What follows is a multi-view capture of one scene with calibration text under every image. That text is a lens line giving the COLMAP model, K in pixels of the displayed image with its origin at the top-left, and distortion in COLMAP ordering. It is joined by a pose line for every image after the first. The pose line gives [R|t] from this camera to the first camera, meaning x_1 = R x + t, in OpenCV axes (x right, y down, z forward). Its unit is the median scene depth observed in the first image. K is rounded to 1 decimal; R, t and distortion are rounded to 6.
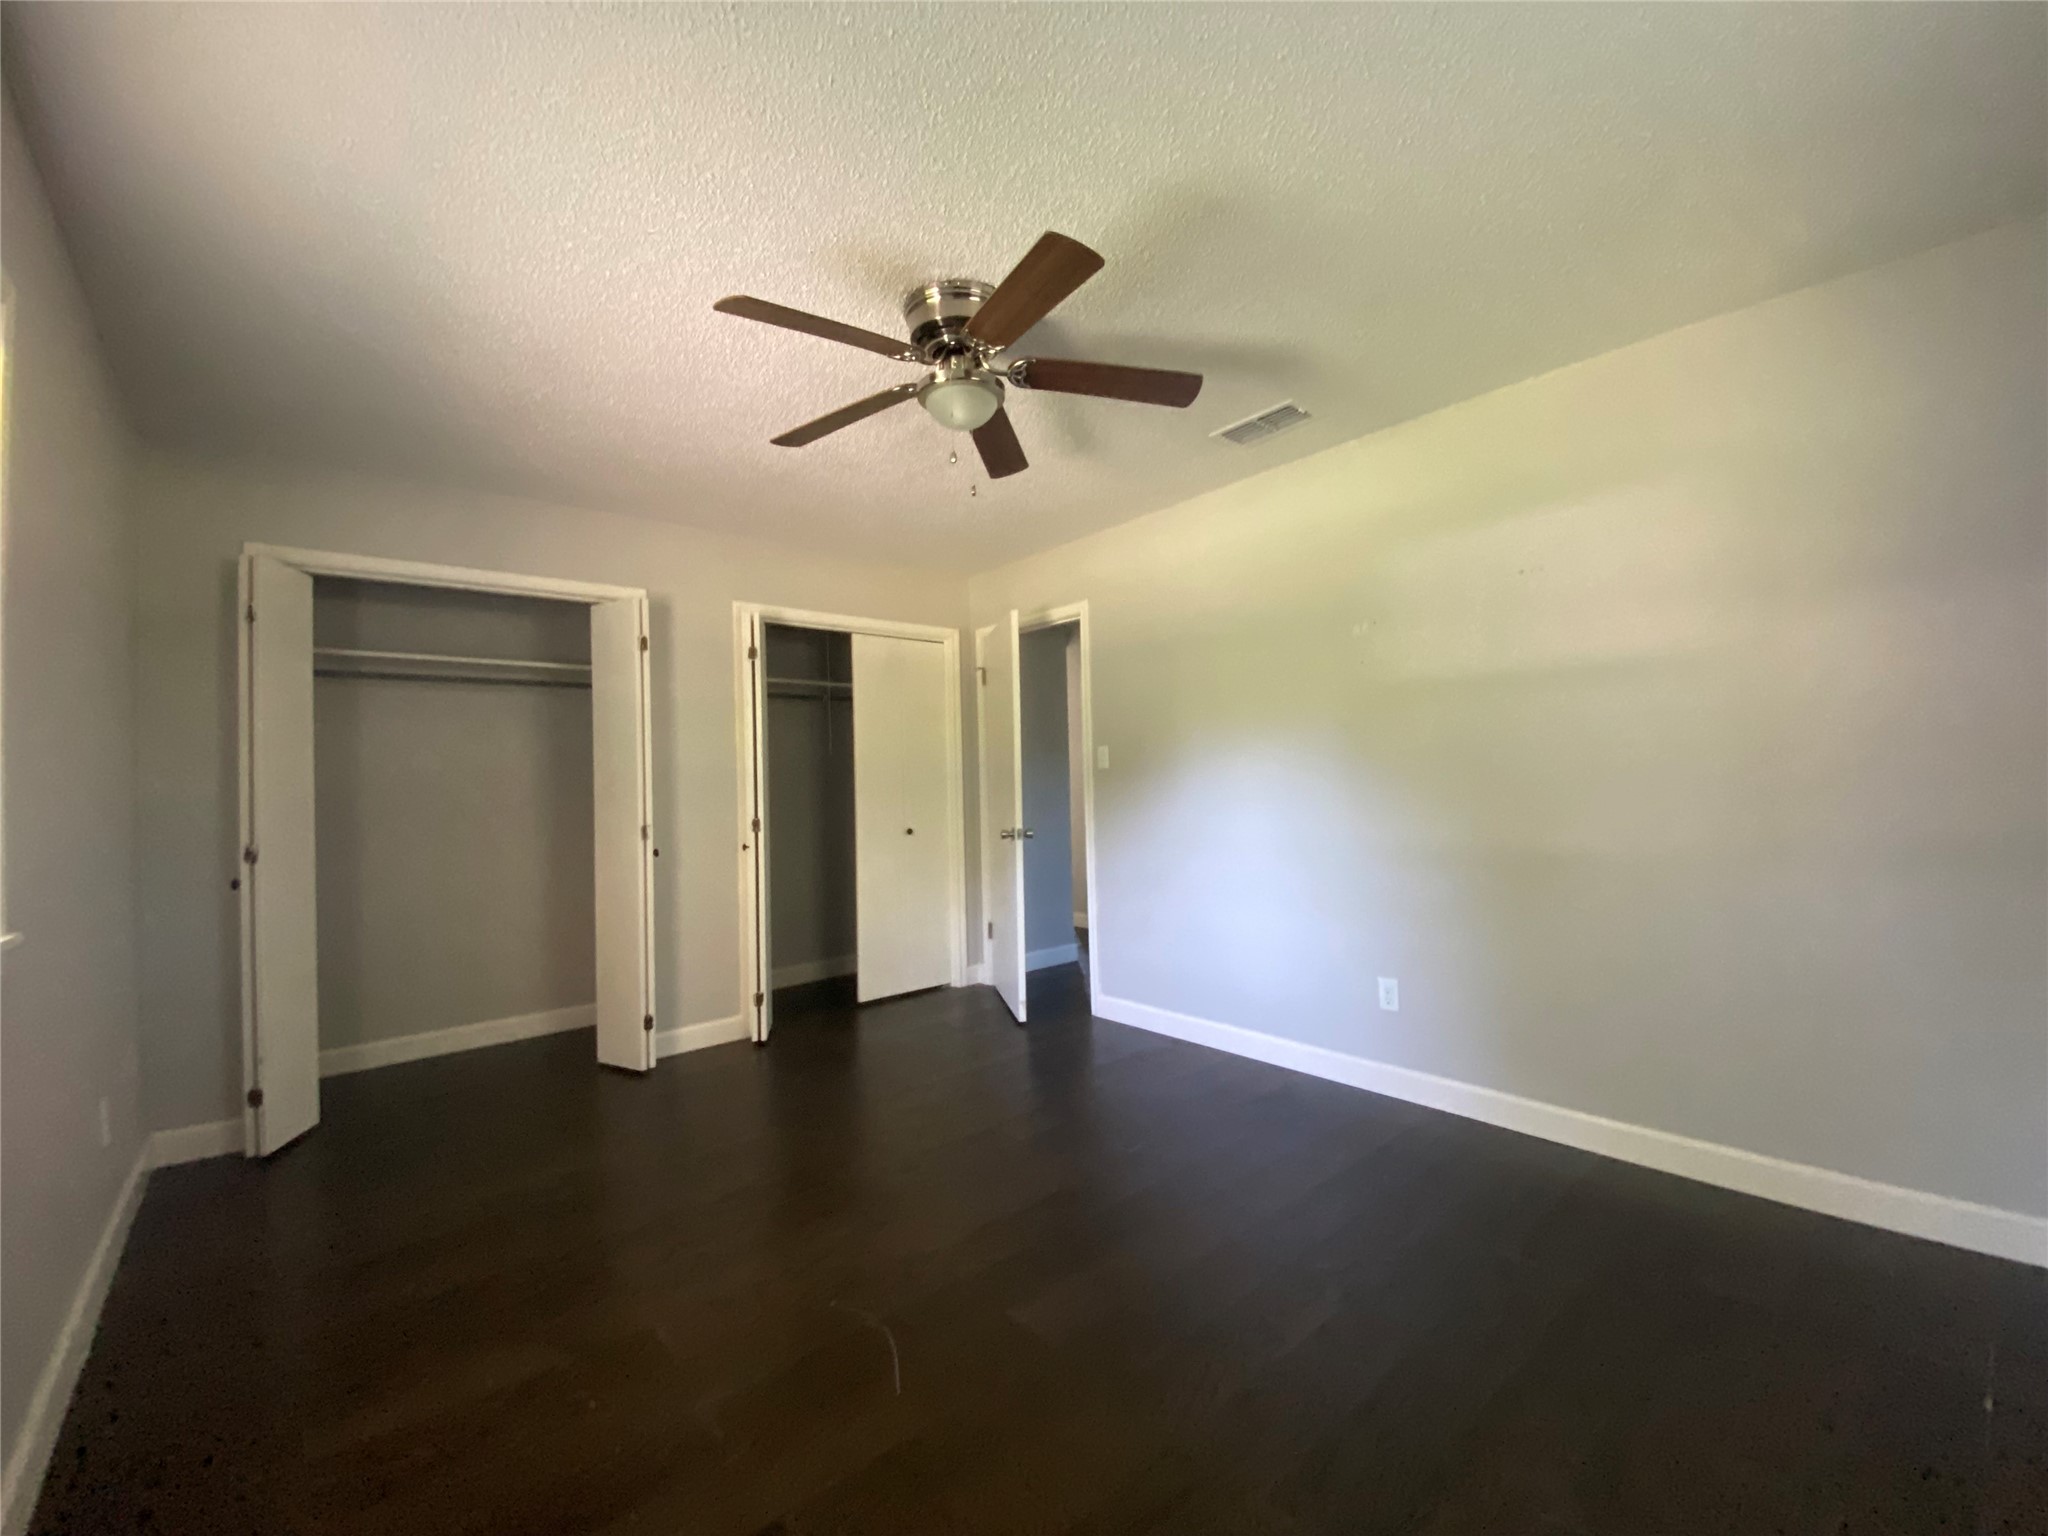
lens RADIAL K [[824.5, 0, 1035.1], [0, 824.5, 763.2], [0, 0, 1]] dist [0.017610, -0.017287]
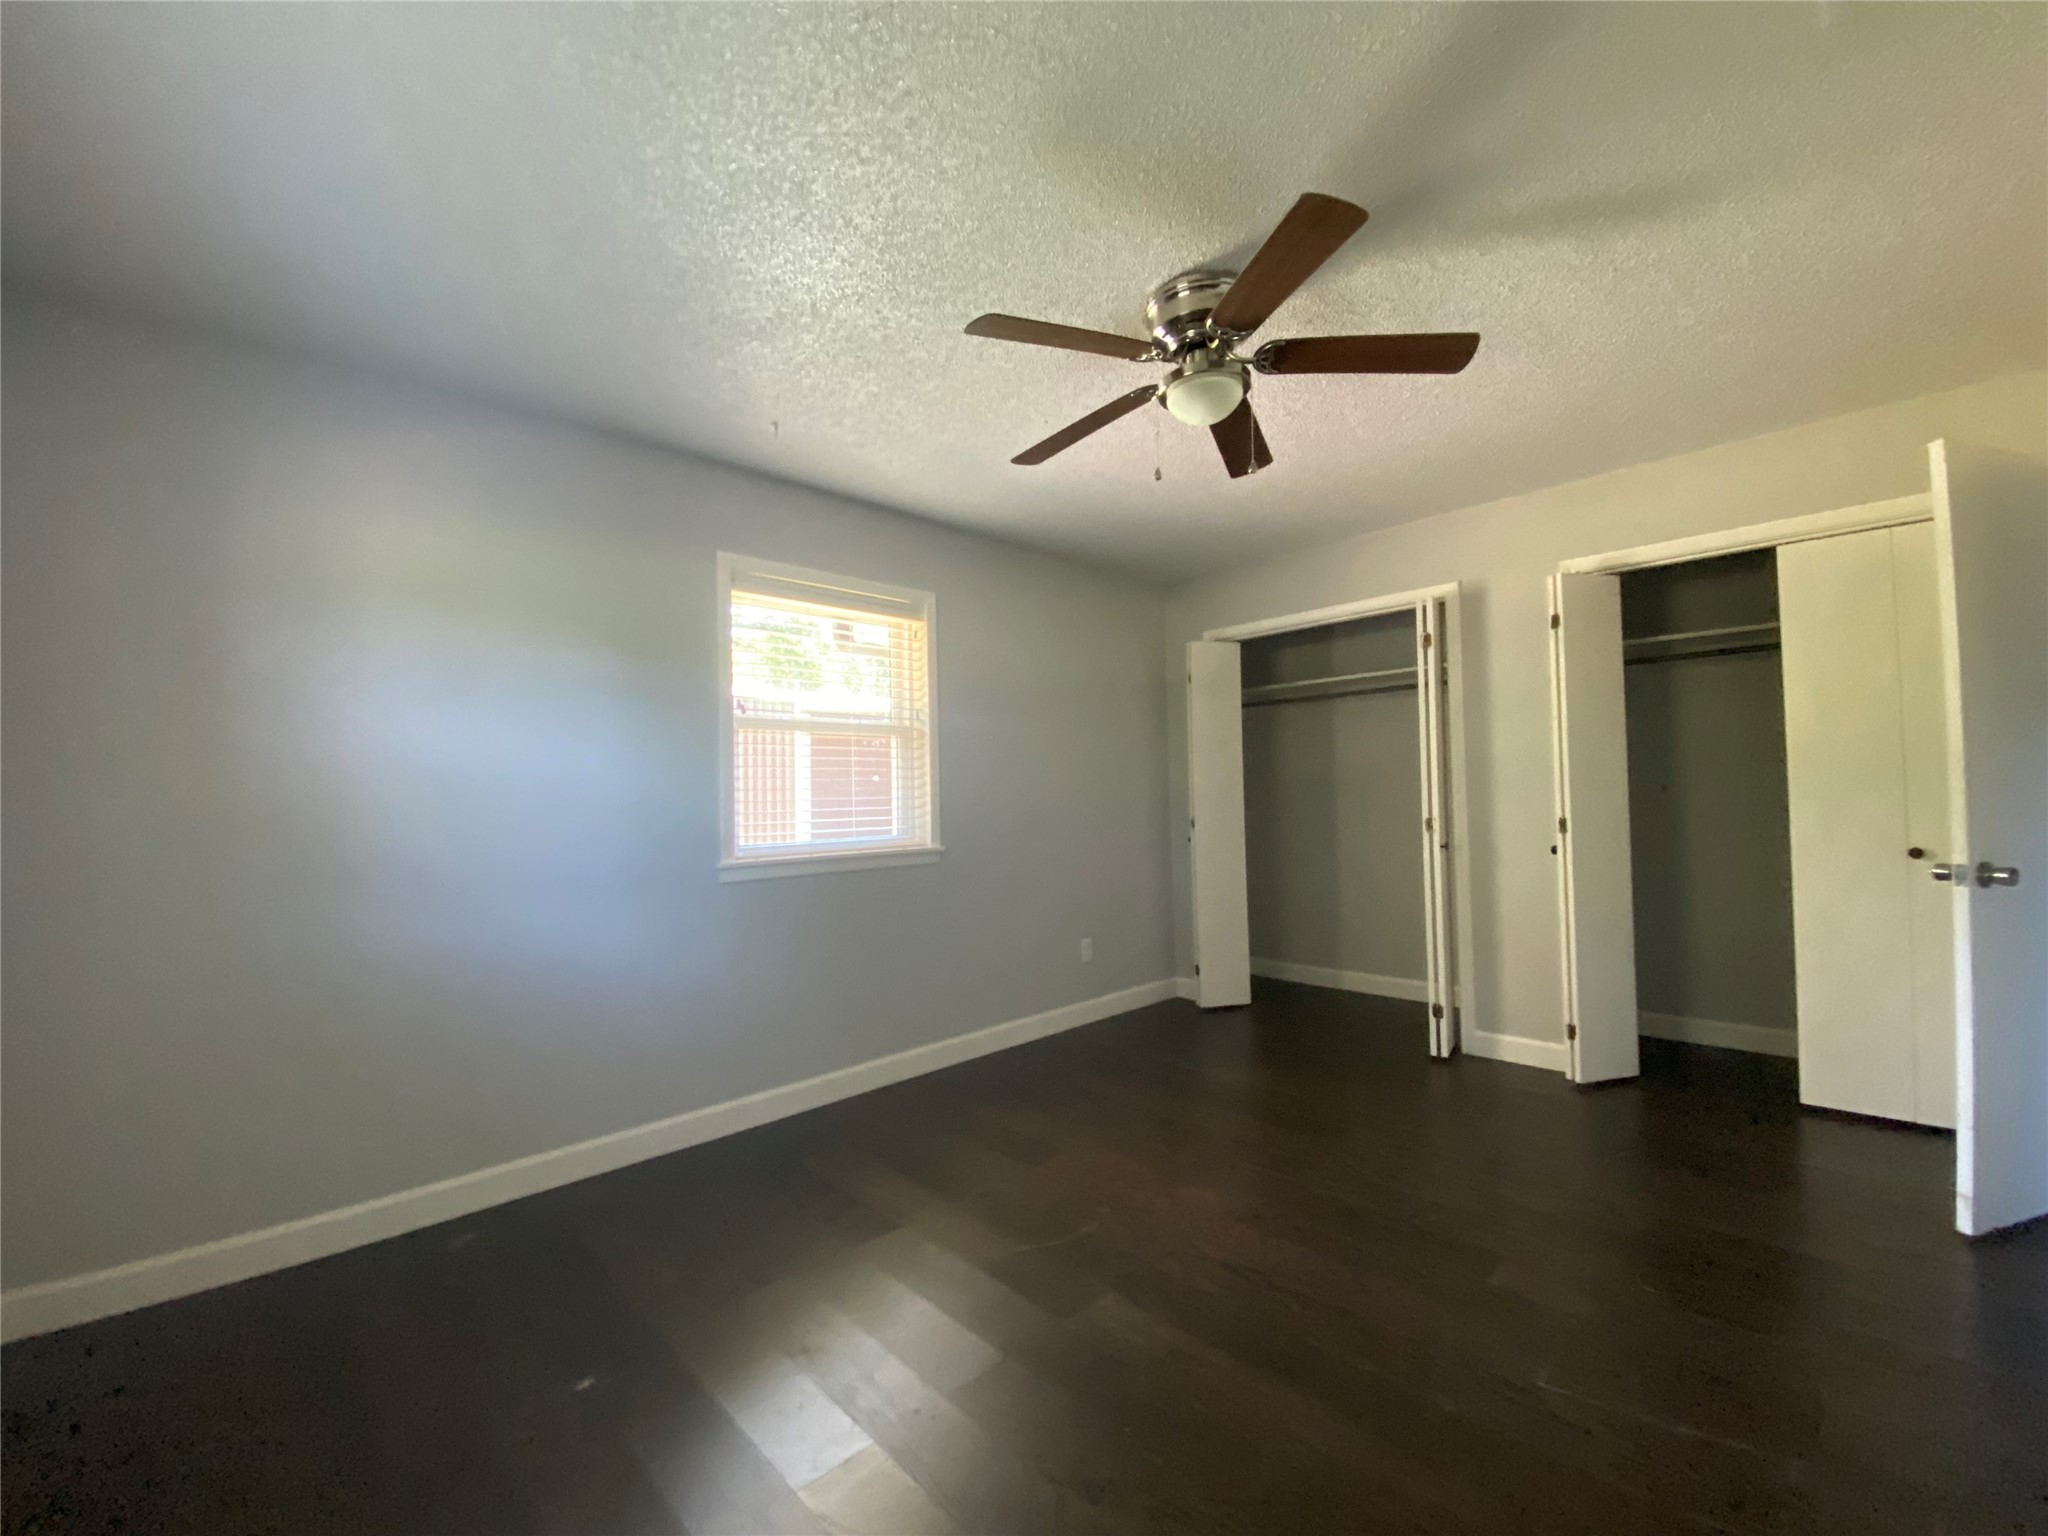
lens RADIAL K [[824.5, 0, 1032.1], [0, 824.5, 770.6], [0, 0, 1]] dist [0.017610, -0.017287]
pose [[0.046724, -0.005137, -0.998895, 0.488552], [0.046393, 0.998919, -0.002967, -0.003095], [0.997830, -0.046203, 0.046912, 0.432169]]
